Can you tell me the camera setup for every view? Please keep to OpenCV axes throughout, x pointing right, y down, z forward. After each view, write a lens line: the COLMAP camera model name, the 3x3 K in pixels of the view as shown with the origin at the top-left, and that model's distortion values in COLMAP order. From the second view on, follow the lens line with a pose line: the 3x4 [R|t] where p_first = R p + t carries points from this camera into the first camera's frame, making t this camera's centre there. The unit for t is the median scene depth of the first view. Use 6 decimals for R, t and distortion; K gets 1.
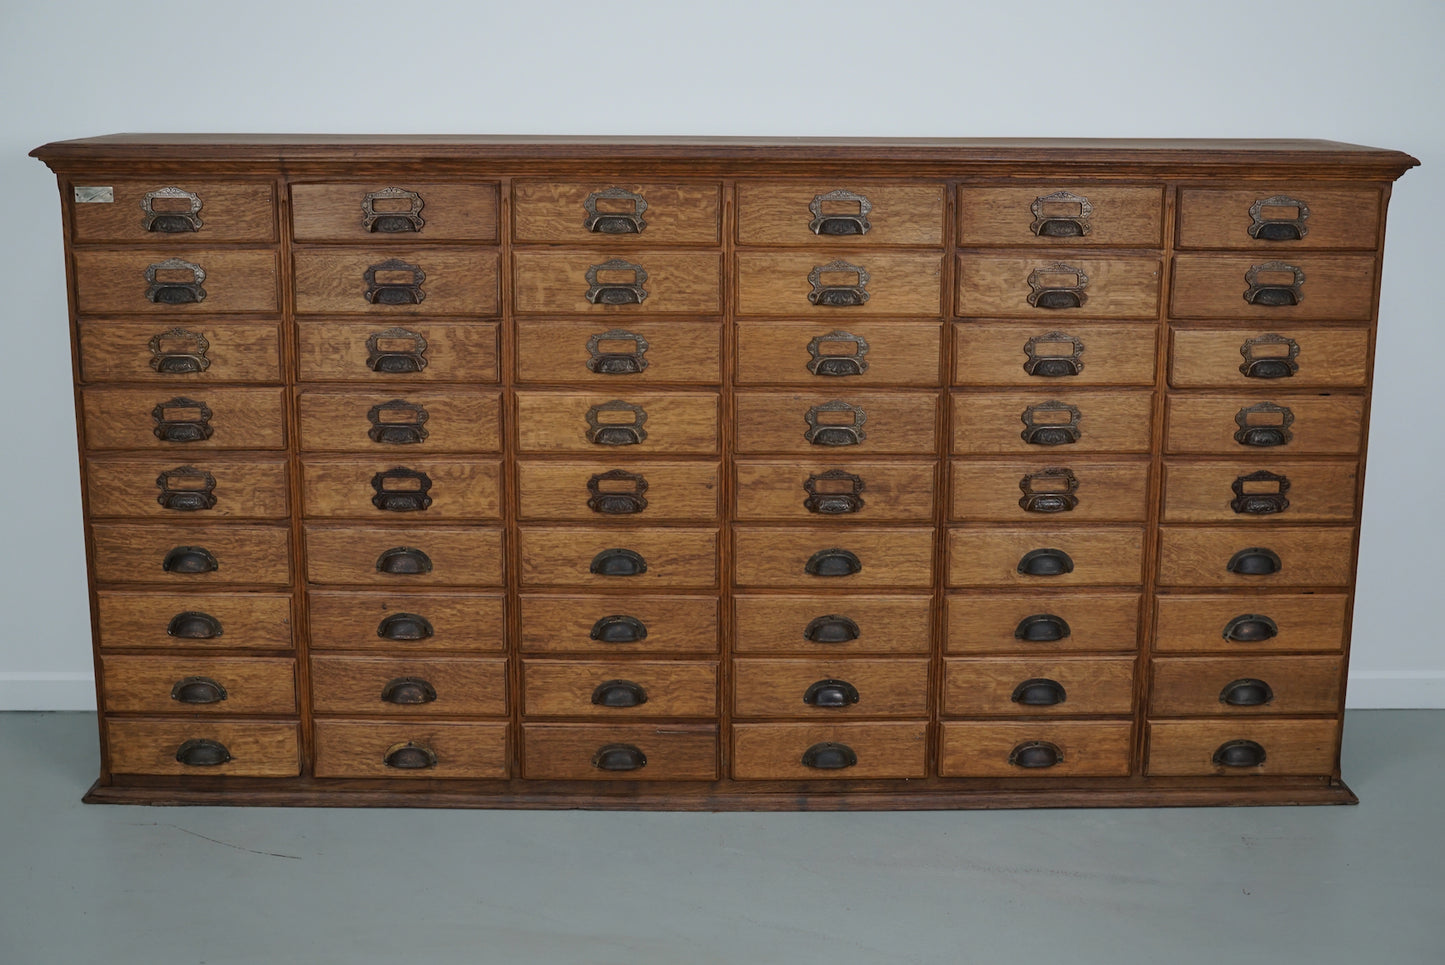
lens RADIAL K [[1866.9, 0, 726.9], [0, 1866.9, 490.8], [0, 0, 1]] dist [-0.146648, 0.321719]
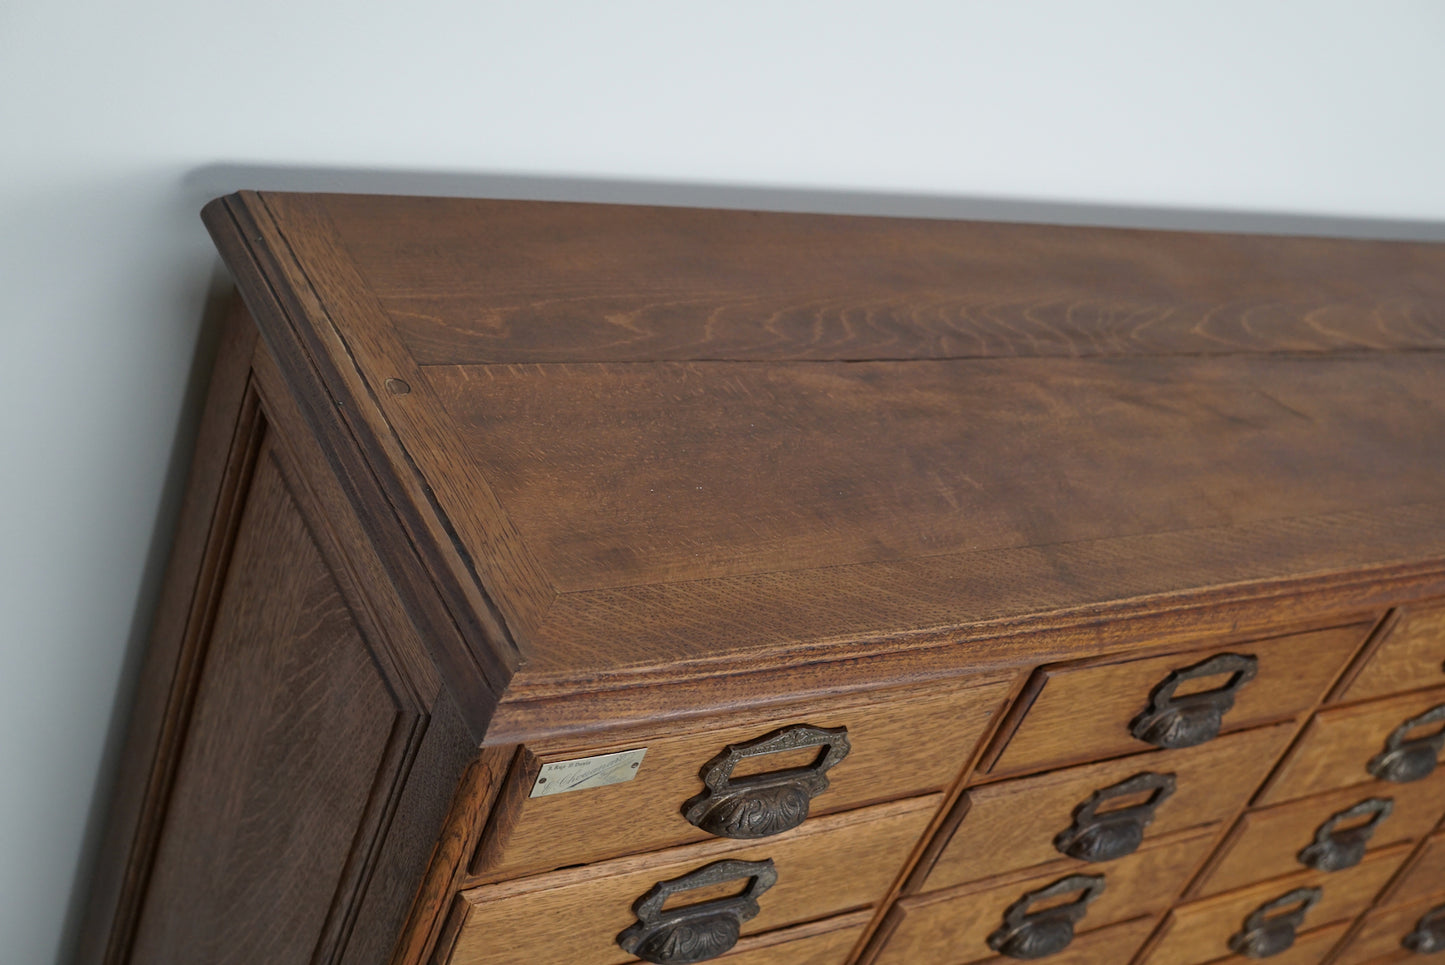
lens RADIAL K [[1866.9, 0, 726.9], [0, 1866.9, 490.8], [0, 0, 1]] dist [-0.146648, 0.321719]
pose [[0.822784, -0.053136, 0.565865, -0.487576], [-0.224066, 0.884658, 0.408870, -0.329234], [-0.522323, -0.463203, 0.715976, 0.760132]]
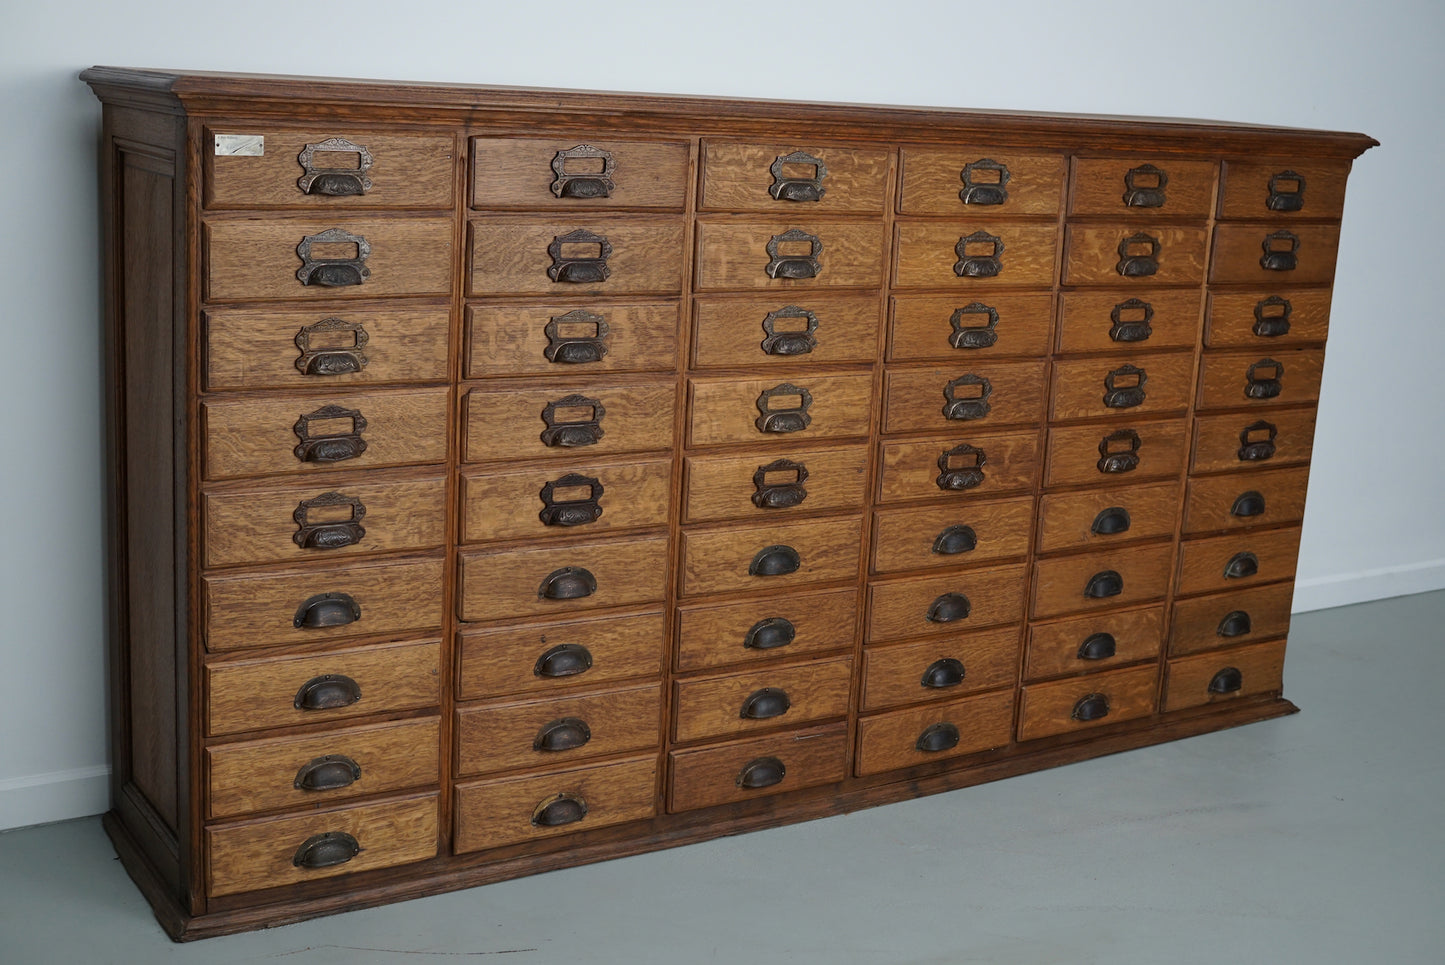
lens RADIAL K [[1866.9, 0, 726.9], [0, 1866.9, 490.8], [0, 0, 1]] dist [-0.146648, 0.321719]
pose [[0.846363, -0.077102, 0.526996, -0.570180], [0.068847, 0.997003, 0.035298, -0.030417], [-0.528138, 0.006407, 0.849135, 0.238225]]
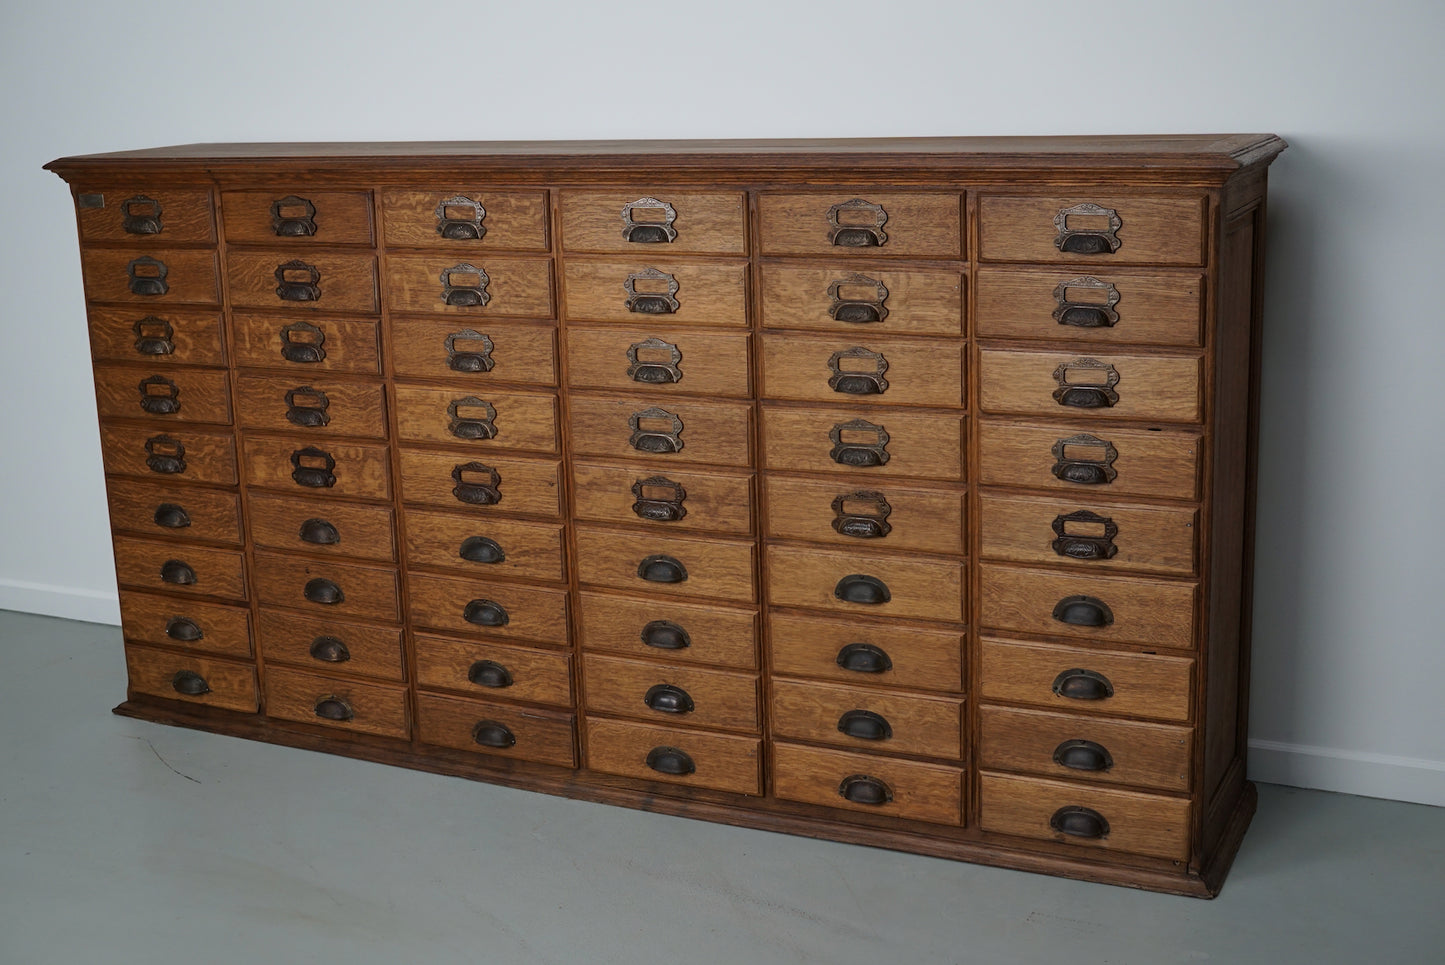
lens RADIAL K [[1866.9, 0, 726.9], [0, 1866.9, 490.8], [0, 0, 1]] dist [-0.146648, 0.321719]
pose [[0.892907, 0.072659, -0.444340, 0.542351], [-0.063948, 0.997354, 0.034586, -0.041032], [0.445677, -0.002467, 0.895190, 0.120955]]
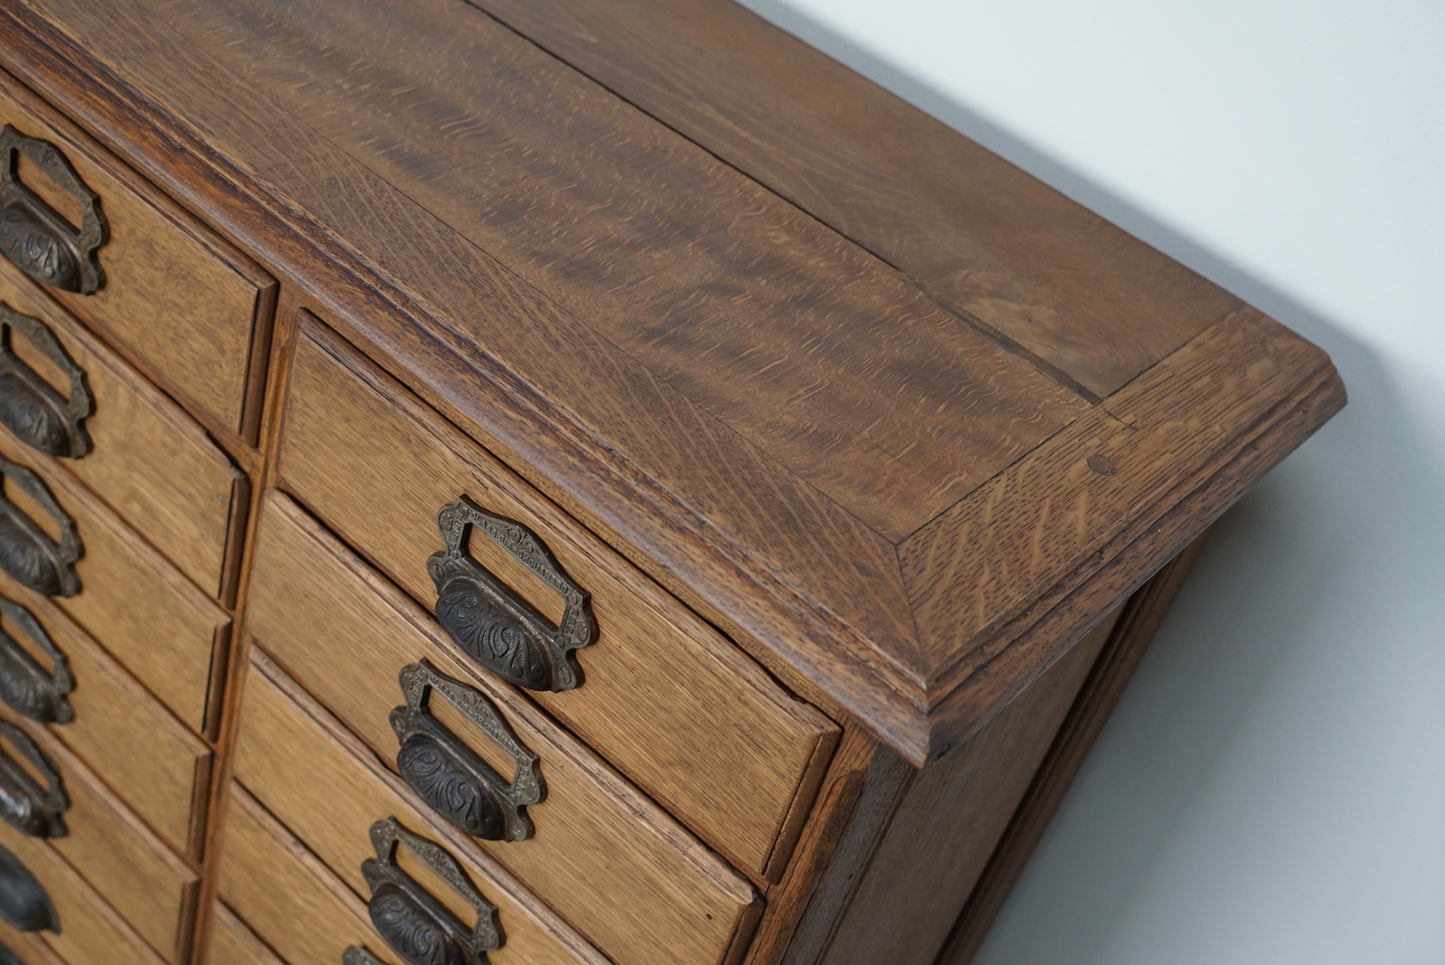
lens RADIAL K [[1866.9, 0, 726.9], [0, 1866.9, 490.8], [0, 0, 1]] dist [-0.146648, 0.321719]
pose [[0.732643, 0.553923, -0.395478, 0.421545], [-0.388105, 0.817343, 0.425822, -0.289878], [0.559114, -0.158489, 0.813801, 0.777390]]
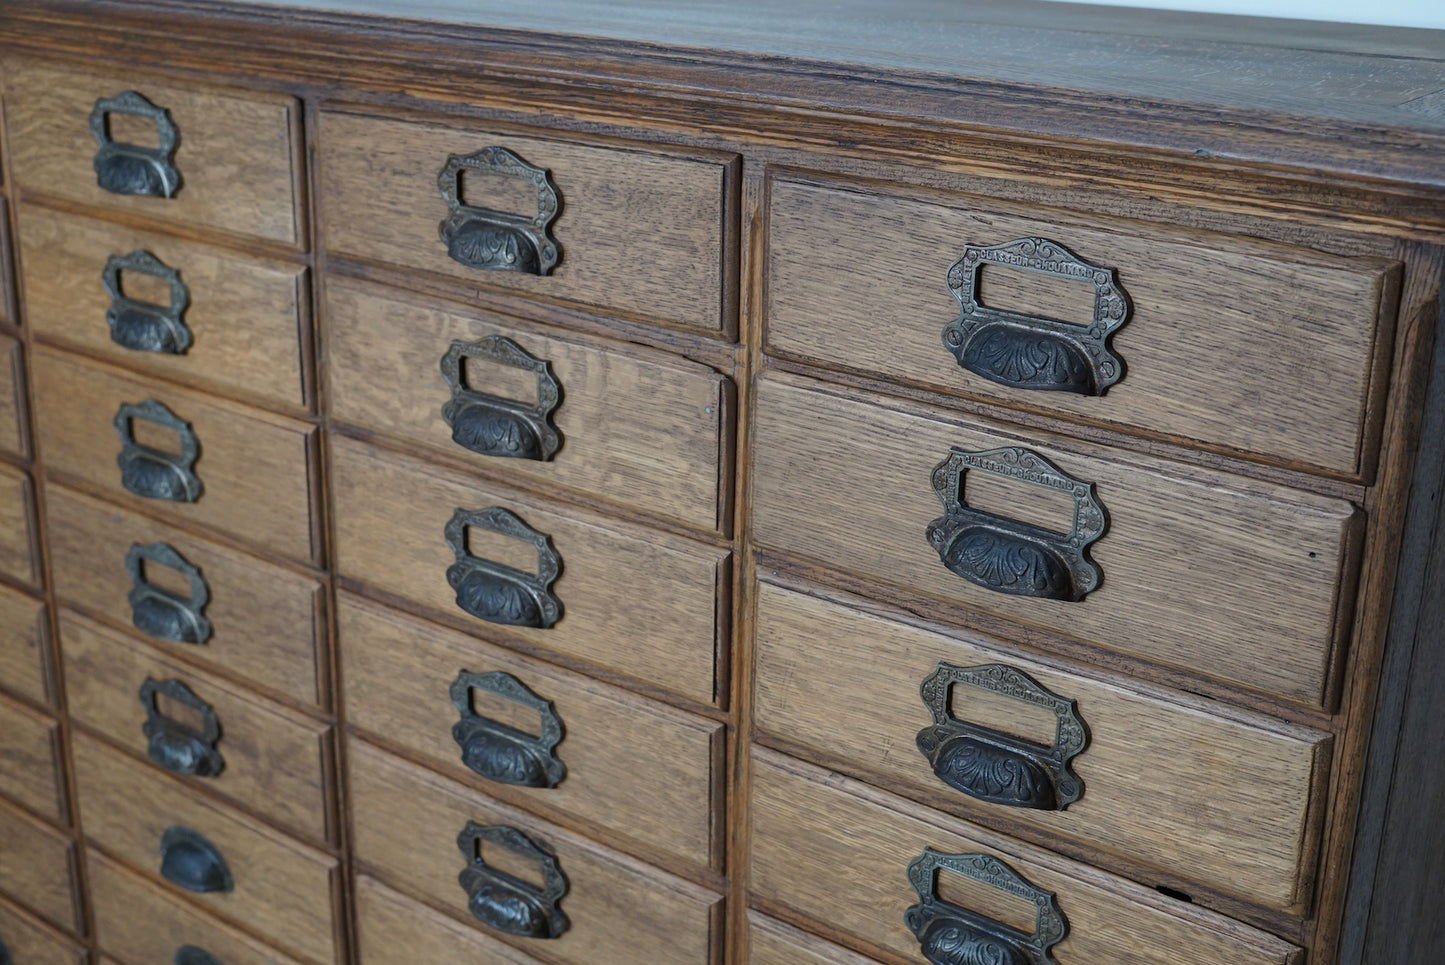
lens RADIAL K [[1866.9, 0, 726.9], [0, 1866.9, 490.8], [0, 0, 1]] dist [-0.146648, 0.321719]
pose [[0.783759, 0.220844, -0.580474, 0.434974], [-0.153568, 0.974531, 0.163418, -0.158813], [0.601780, -0.038938, 0.797712, 0.718049]]
